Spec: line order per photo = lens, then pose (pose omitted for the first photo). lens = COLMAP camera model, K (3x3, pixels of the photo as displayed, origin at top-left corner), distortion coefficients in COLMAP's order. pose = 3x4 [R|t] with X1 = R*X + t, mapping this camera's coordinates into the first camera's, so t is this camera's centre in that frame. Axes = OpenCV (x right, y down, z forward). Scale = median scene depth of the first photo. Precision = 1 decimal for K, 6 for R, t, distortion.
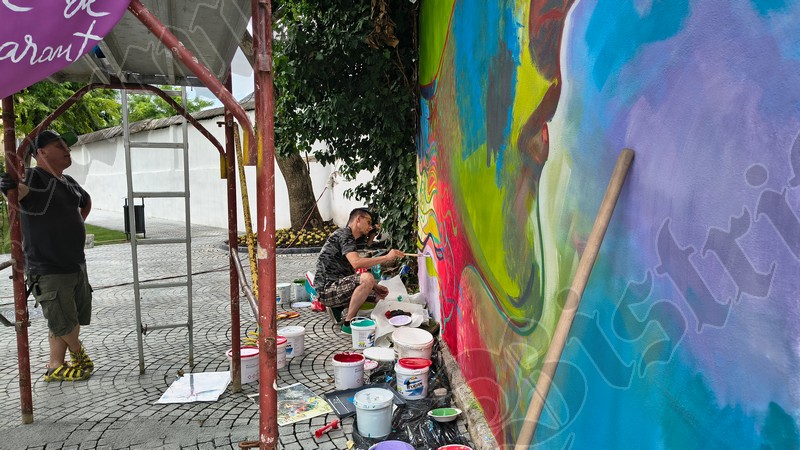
lens RADIAL K [[580.5, 0, 400.6], [0, 580.5, 230.6], [0, 0, 1]] dist [0.037350, 0.005869]
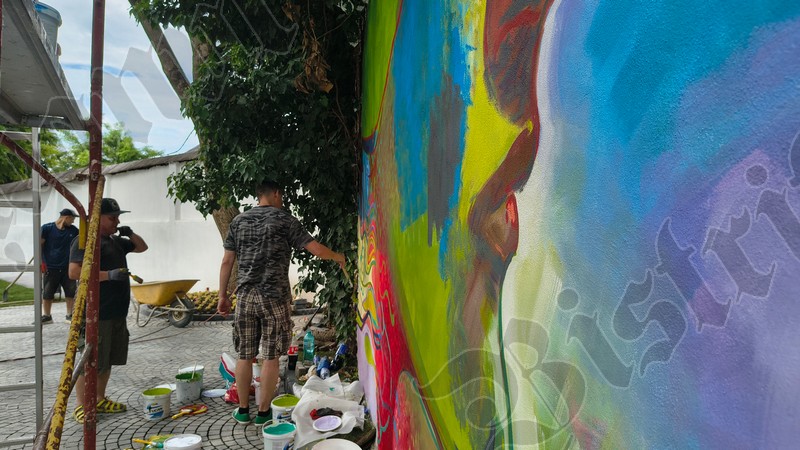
lens RADIAL K [[580.5, 0, 402.7], [0, 580.5, 222.4], [0, 0, 1]] dist [0.037350, 0.005869]
pose [[0.996937, 0.018877, 0.075892, 0.057702], [-0.010694, 0.994220, -0.106824, -0.057056], [-0.077470, 0.105685, 0.991377, 0.264189]]
